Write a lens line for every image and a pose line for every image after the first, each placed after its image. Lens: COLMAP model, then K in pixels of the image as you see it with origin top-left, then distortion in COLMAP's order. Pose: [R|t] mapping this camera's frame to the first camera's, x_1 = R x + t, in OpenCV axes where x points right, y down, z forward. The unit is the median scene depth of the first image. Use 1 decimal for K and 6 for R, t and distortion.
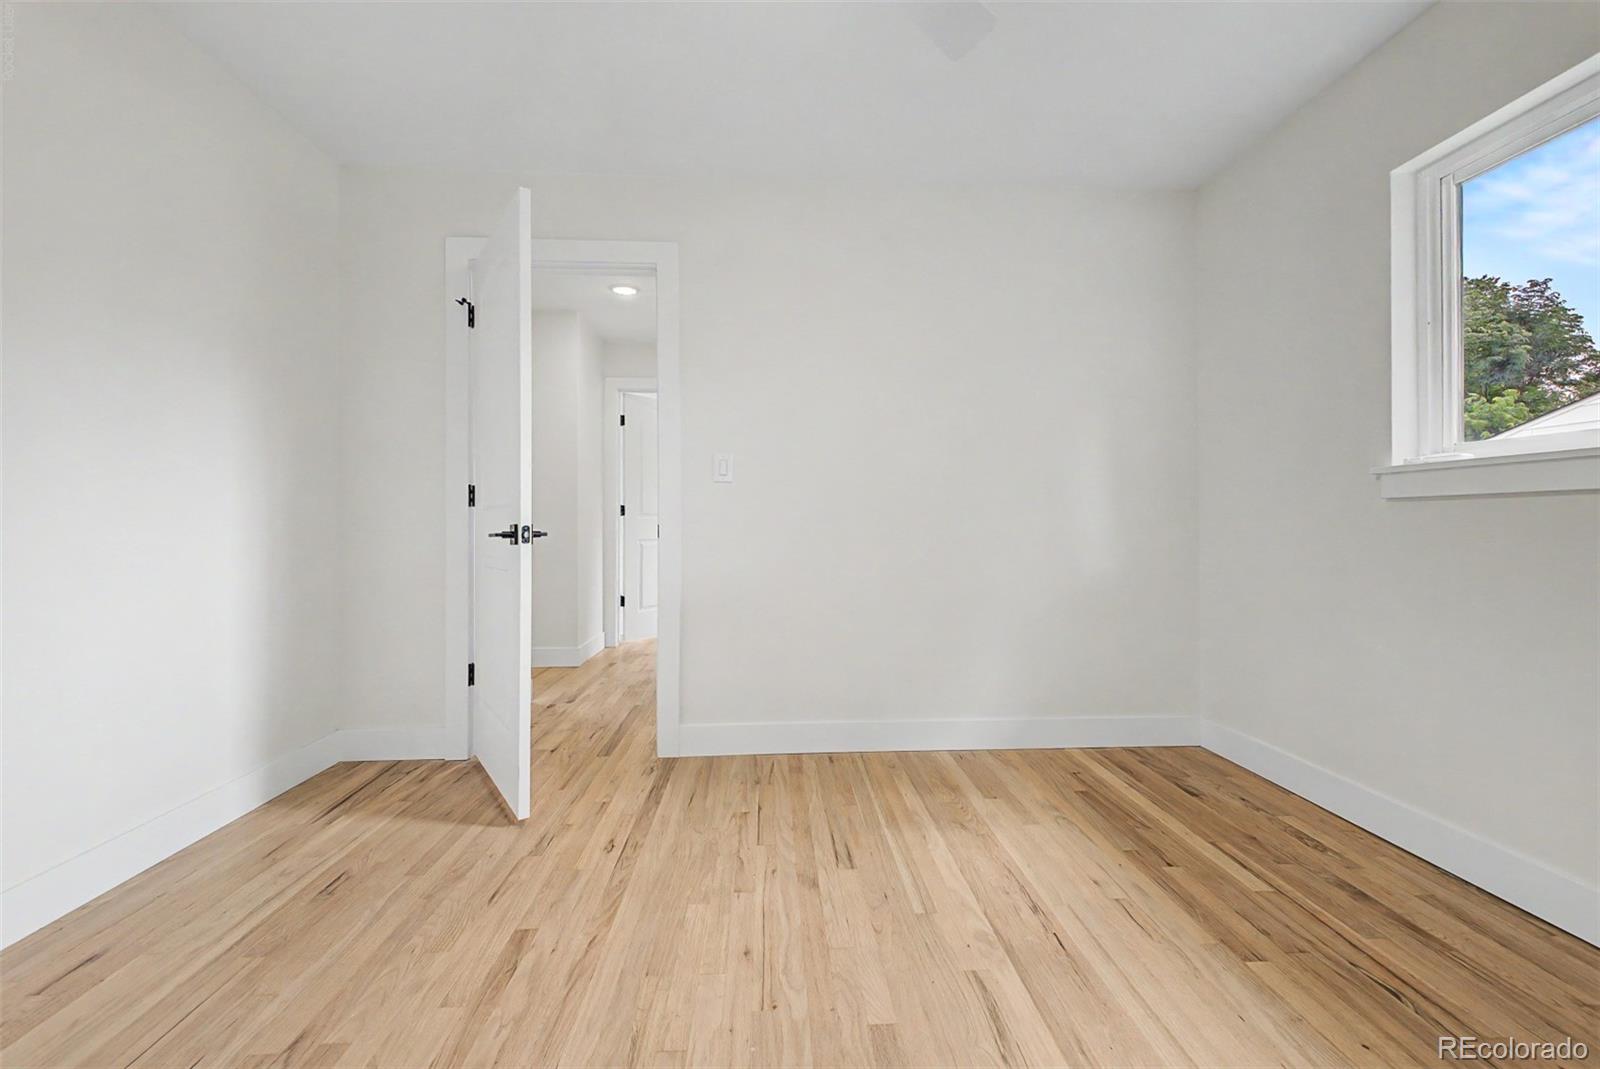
lens RADIAL K [[628.1, 0, 802.0], [0, 628.1, 525.3], [0, 0, 1]] dist [0.023881, -0.010213]
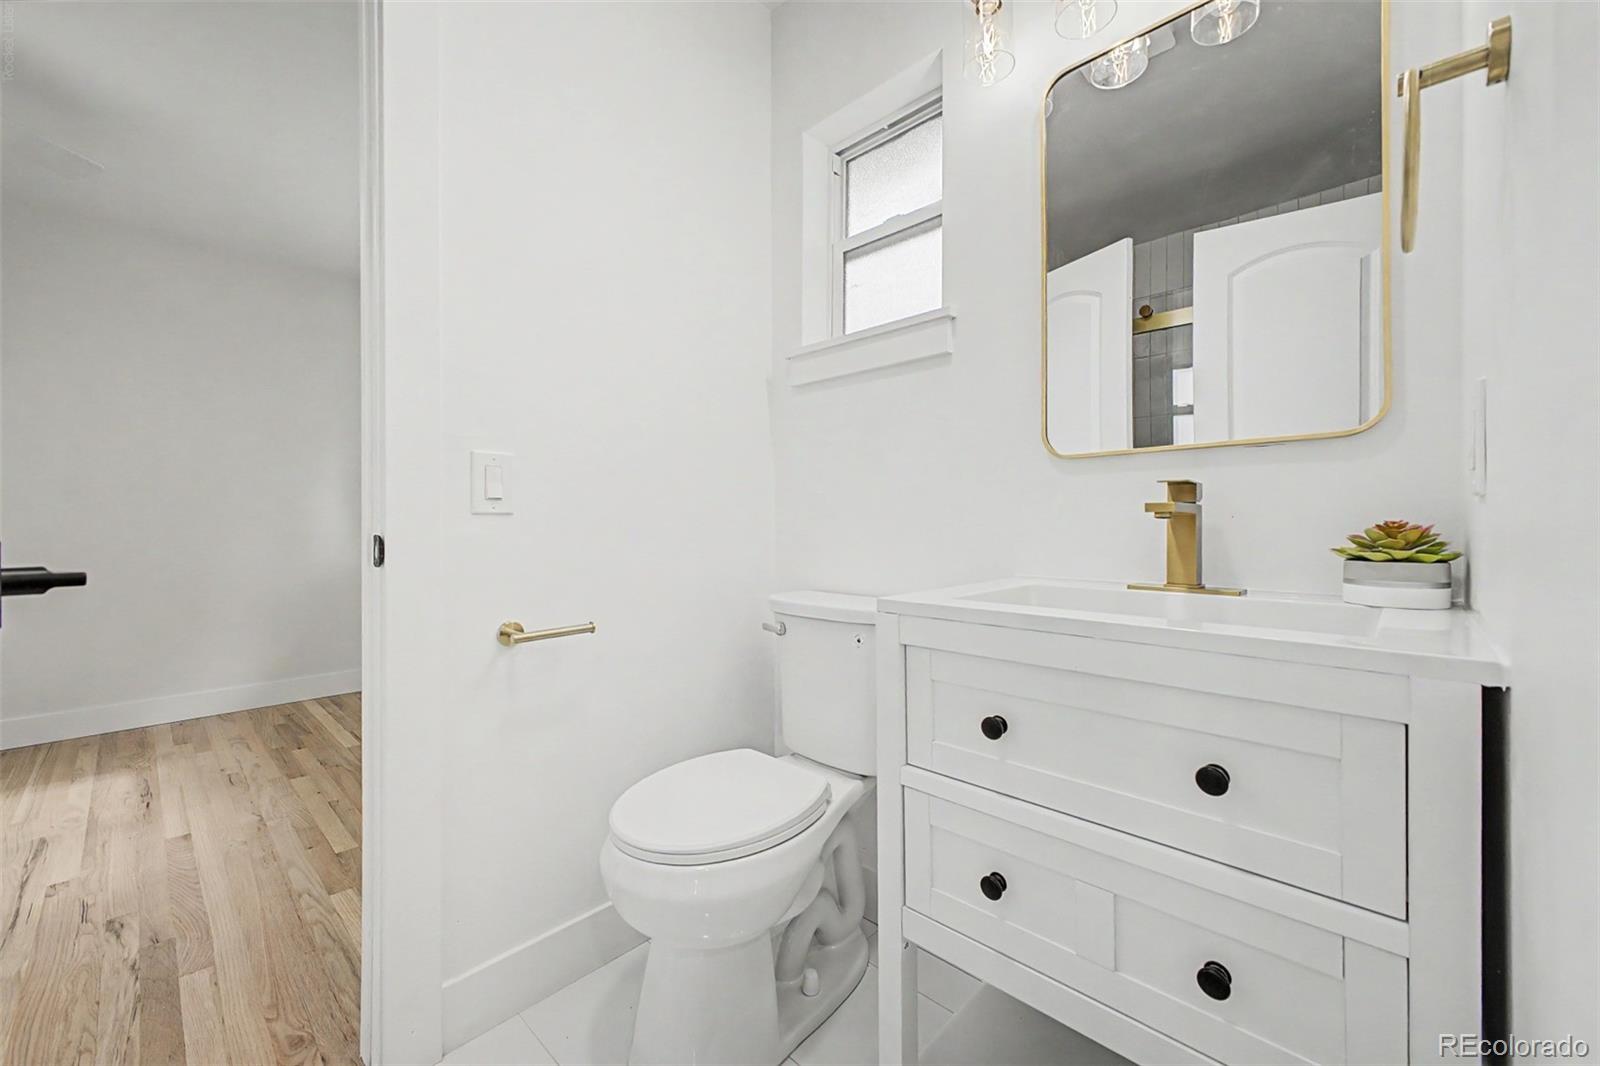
lens RADIAL K [[628.1, 0, 802.0], [0, 628.1, 523.8], [0, 0, 1]] dist [0.023881, -0.010213]
pose [[0.719250, 0.002138, 0.694748, 0.323875], [-0.007438, 0.999962, 0.004623, -0.019413], [-0.694711, -0.008492, 0.719239, -0.797371]]
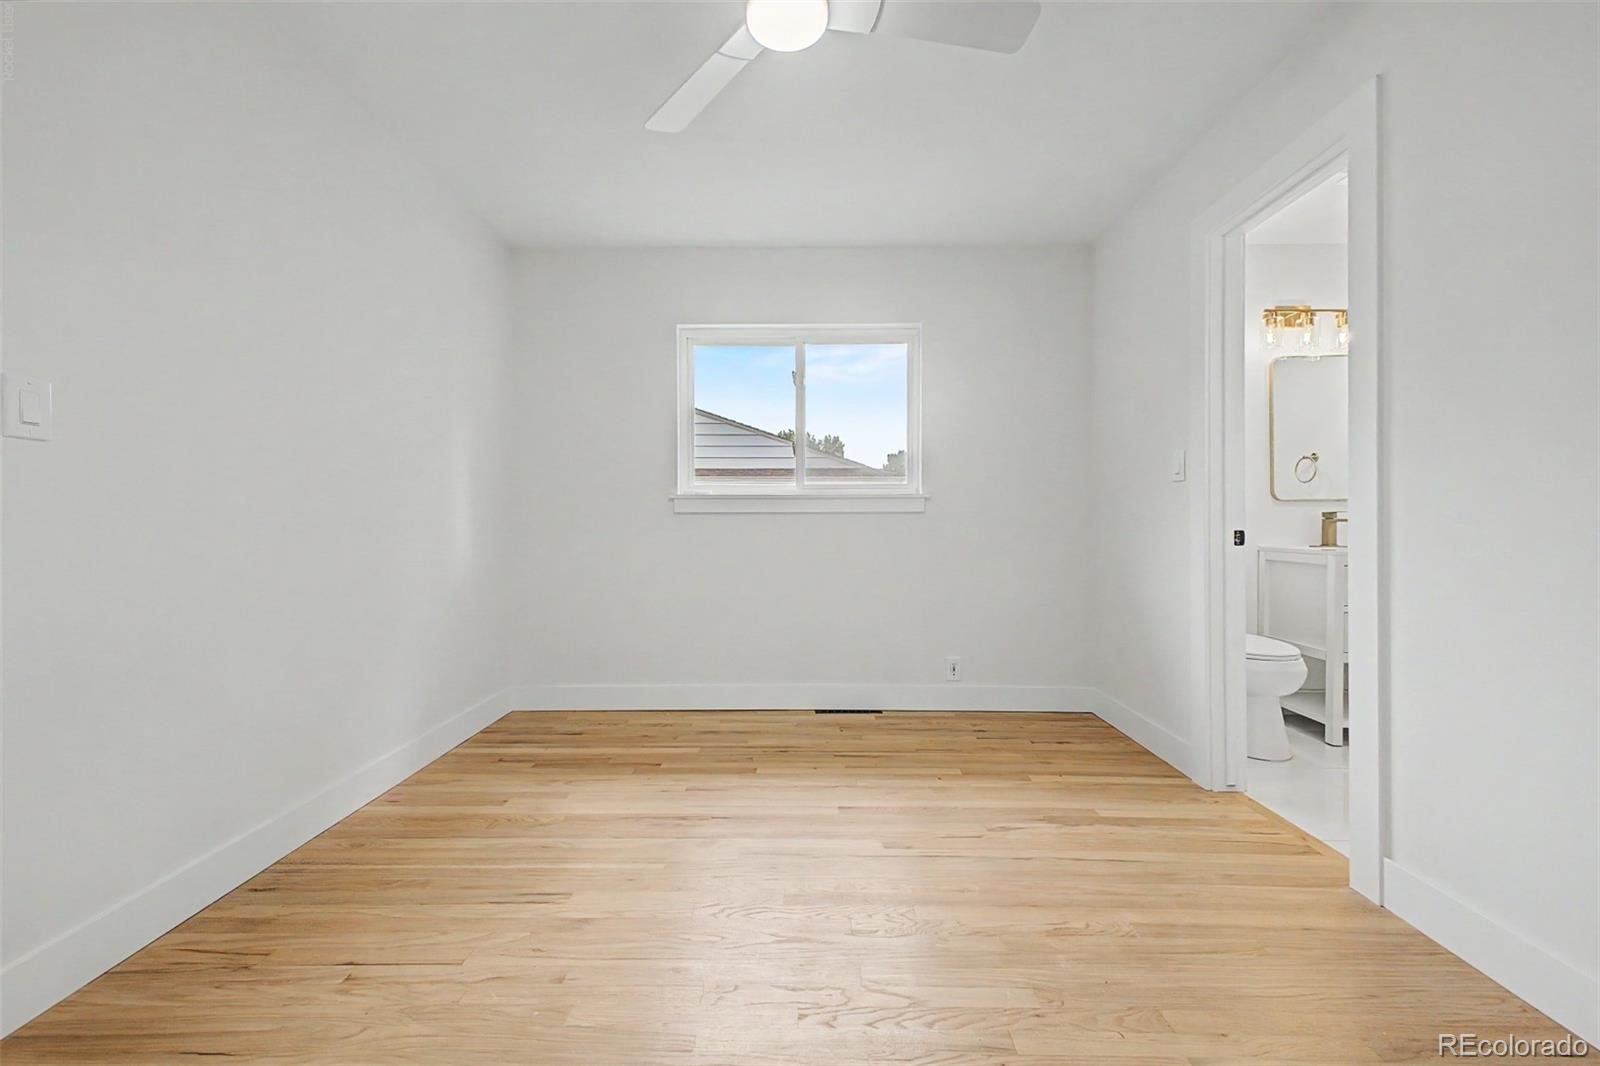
lens RADIAL K [[628.1, 0, 802.0], [0, 628.1, 523.8], [0, 0, 1]] dist [0.023881, -0.010213]
pose [[0.065426, 0.002875, 0.997853, -0.705041], [-0.007010, 0.999972, -0.002421, -0.009121], [-0.997833, -0.006836, 0.065445, 0.497467]]
